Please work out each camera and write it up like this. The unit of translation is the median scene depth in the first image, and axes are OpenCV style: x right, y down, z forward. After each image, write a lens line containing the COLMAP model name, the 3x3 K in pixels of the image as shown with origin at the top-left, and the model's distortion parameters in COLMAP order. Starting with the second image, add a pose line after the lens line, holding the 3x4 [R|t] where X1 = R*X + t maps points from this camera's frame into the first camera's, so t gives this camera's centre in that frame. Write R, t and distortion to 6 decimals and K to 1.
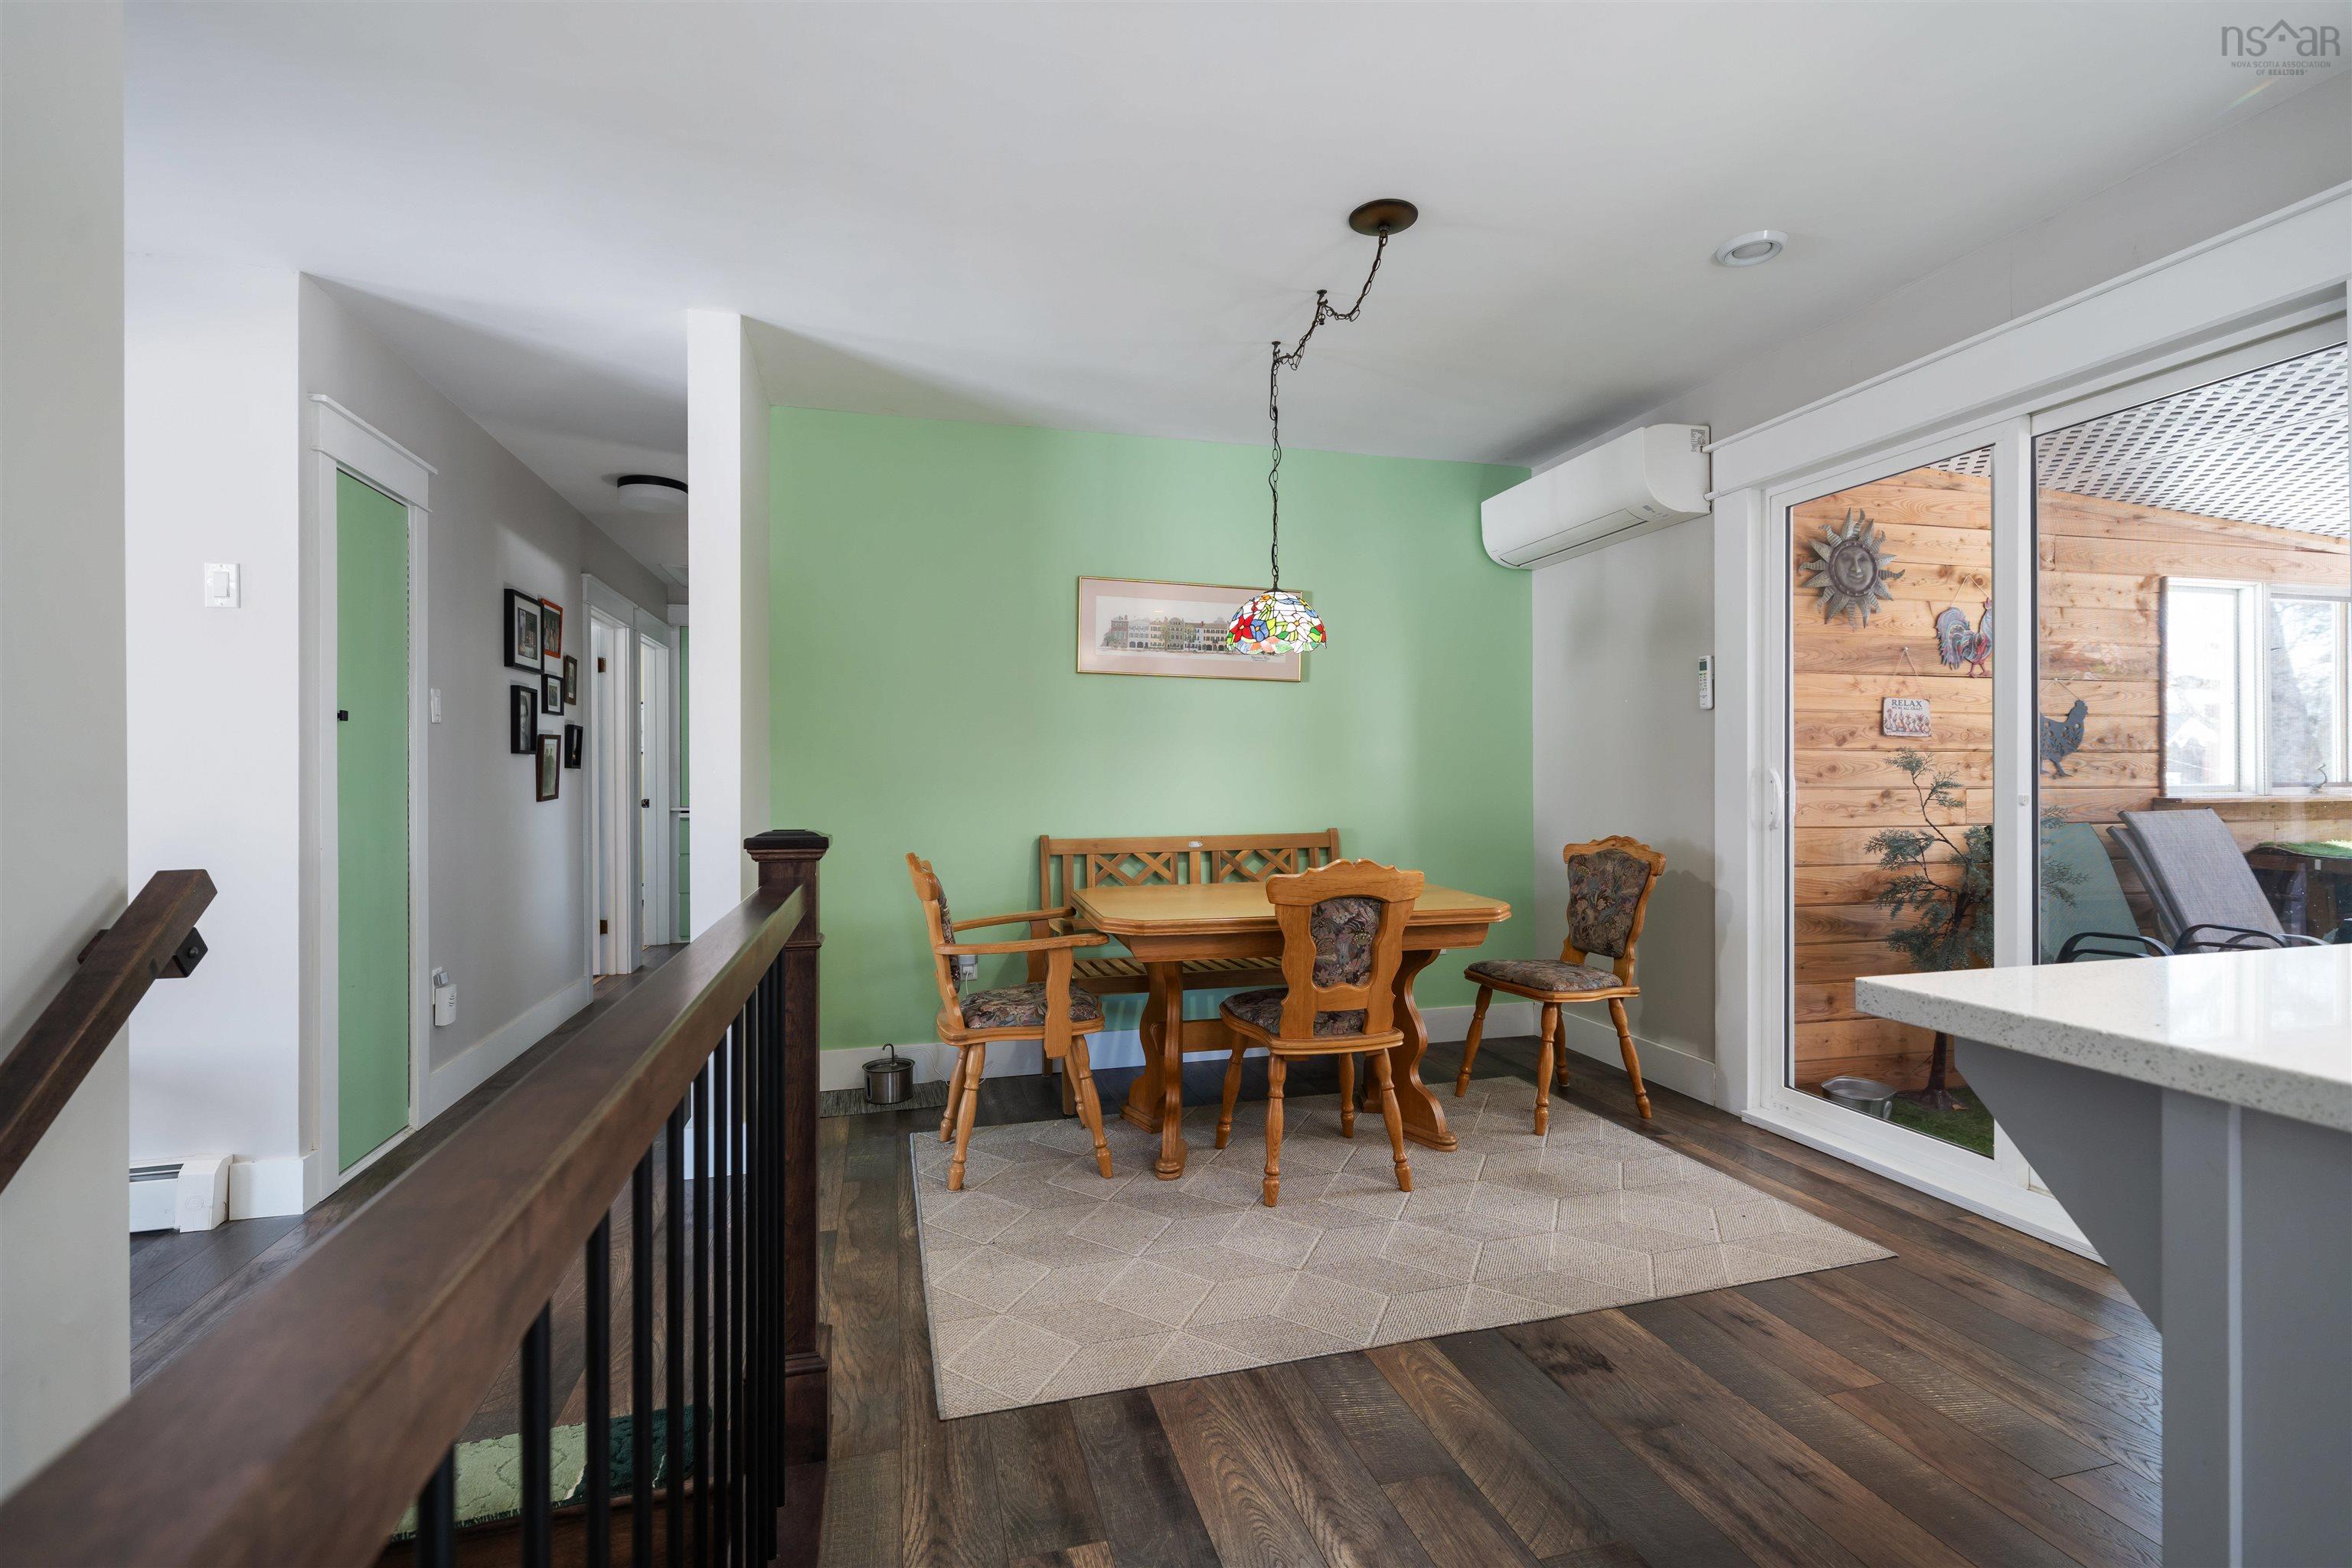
lens RADIAL K [[1023.8, 0, 1178.0], [0, 1023.8, 786.2], [0, 0, 1]] dist [0.000852, 0.000256]
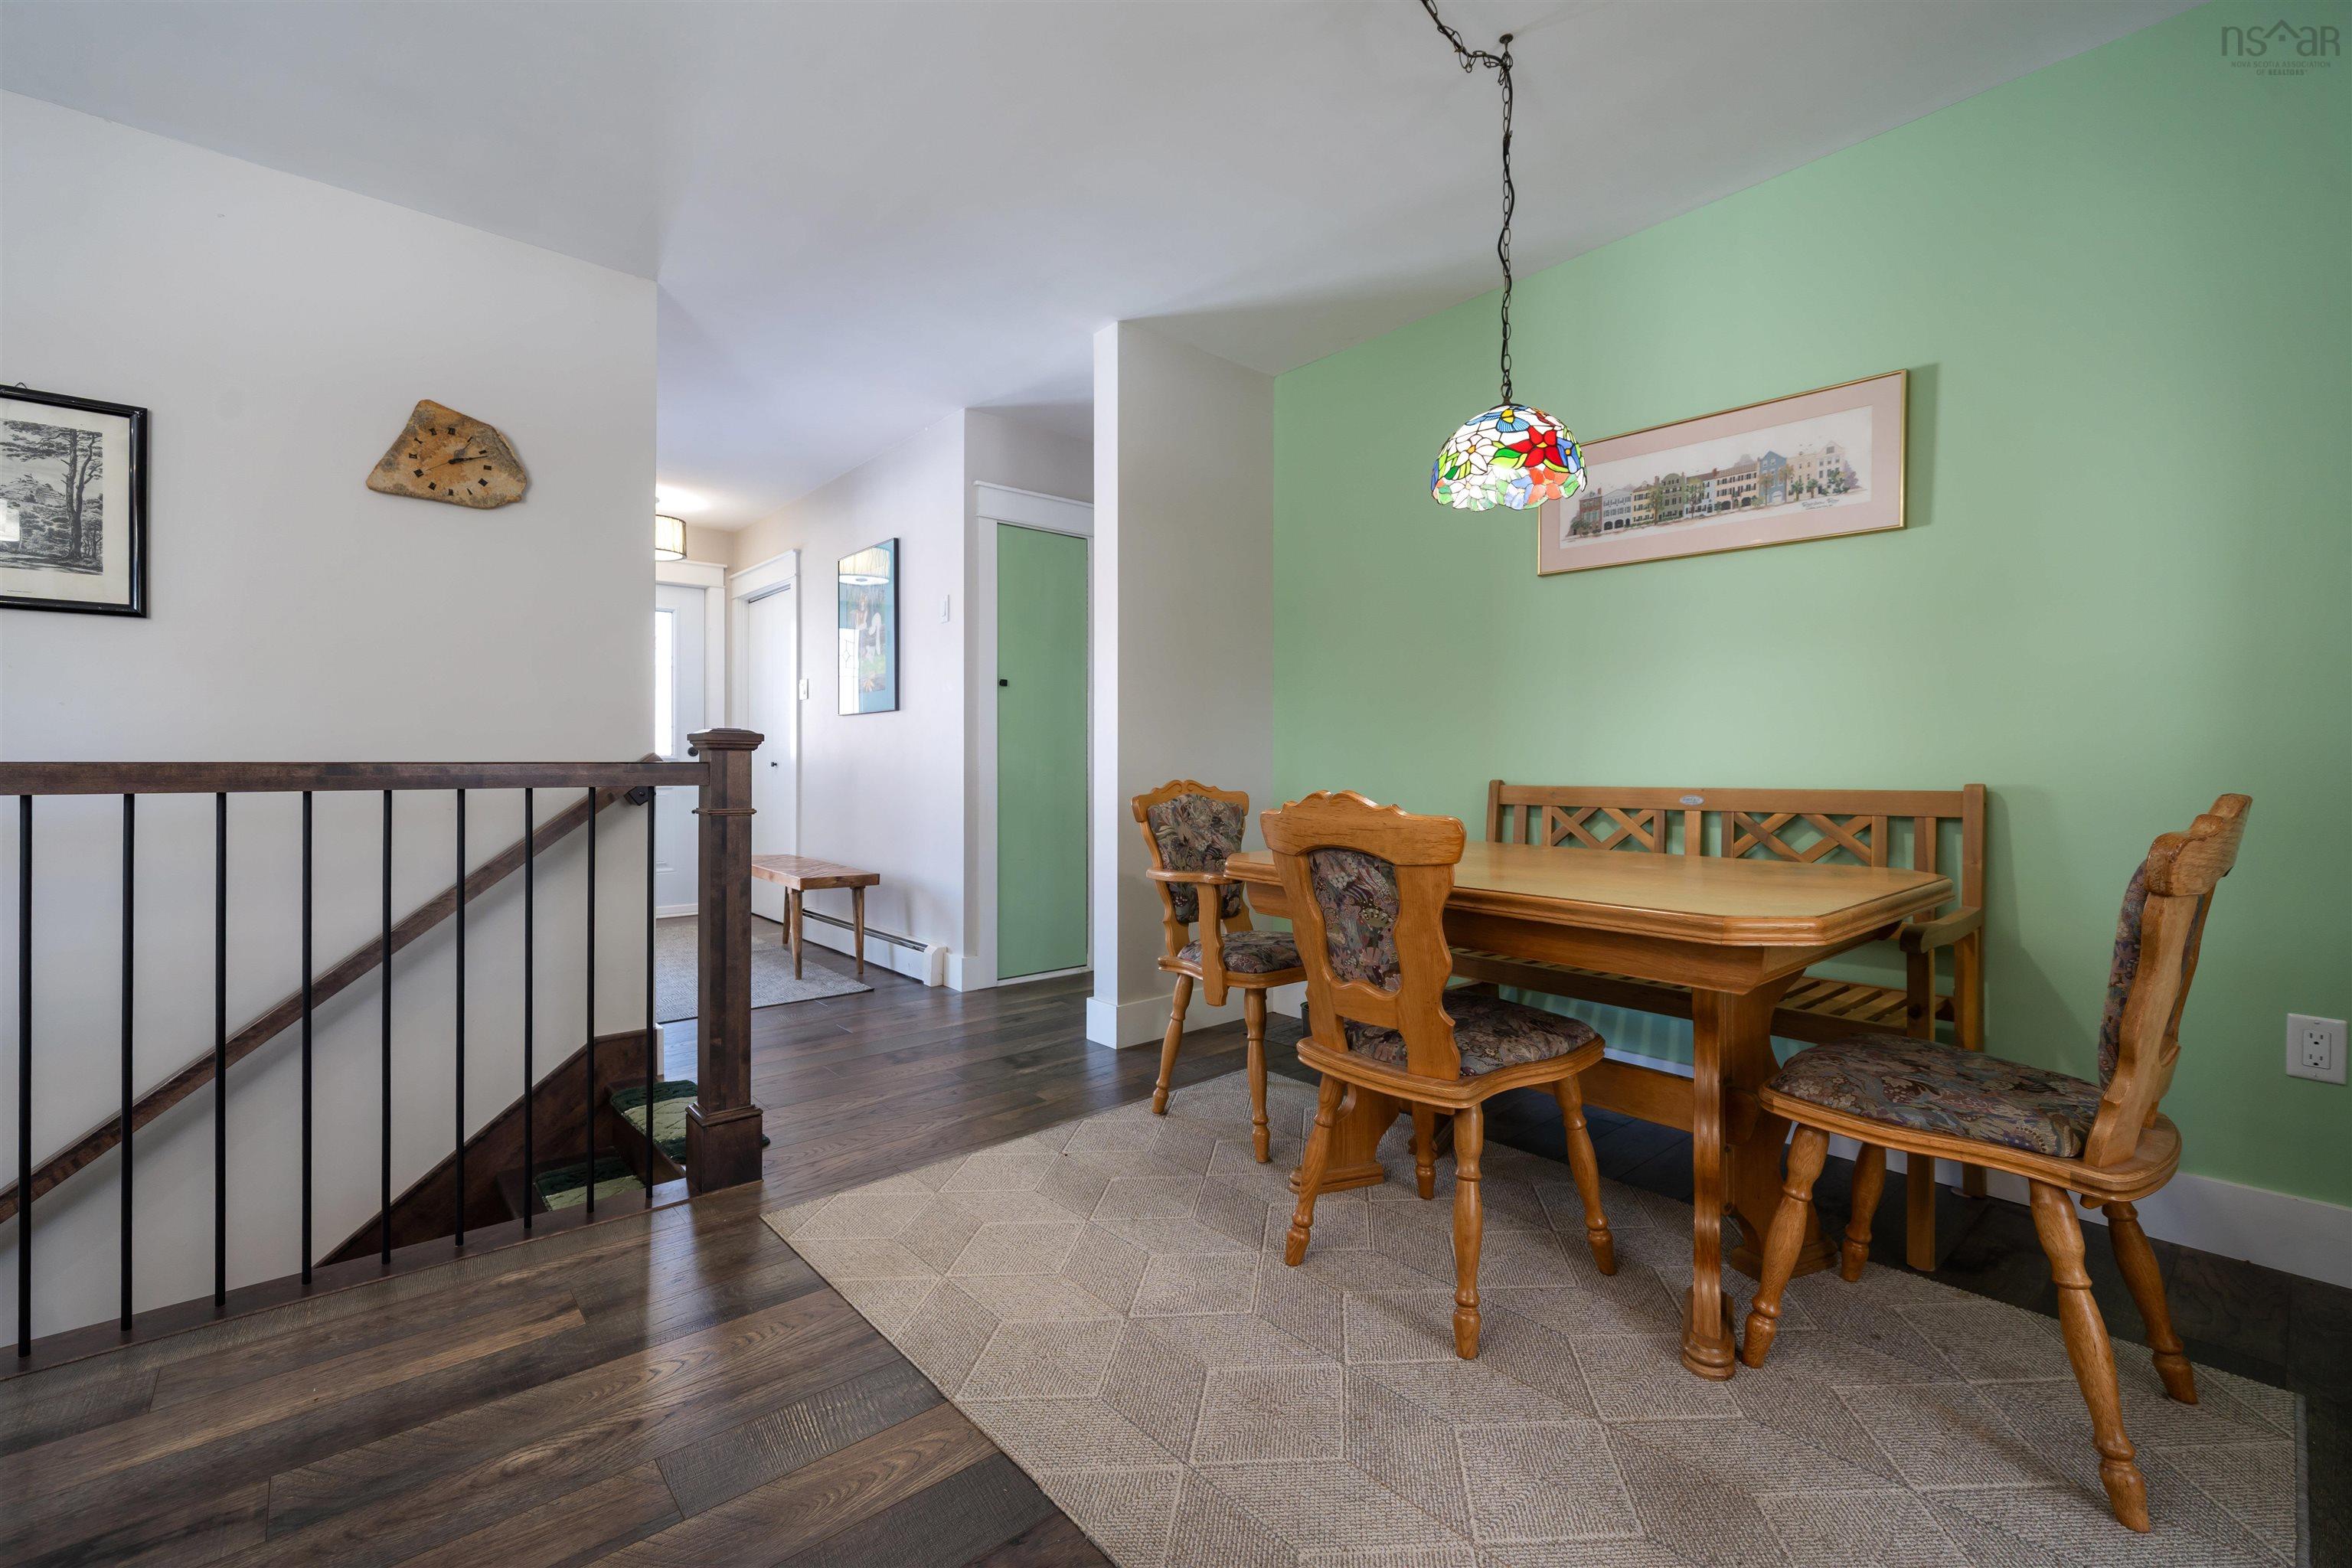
lens RADIAL K [[983.0, 0, 1178.7], [0, 983.0, 763.4], [0, 0, 1]] dist [-0.001503, 0.000018]
pose [[0.447484, 0.005740, -0.894274, 0.642456], [-0.008252, 0.999963, 0.002289, 0.048499], [0.894254, 0.006356, 0.447515, 0.577419]]
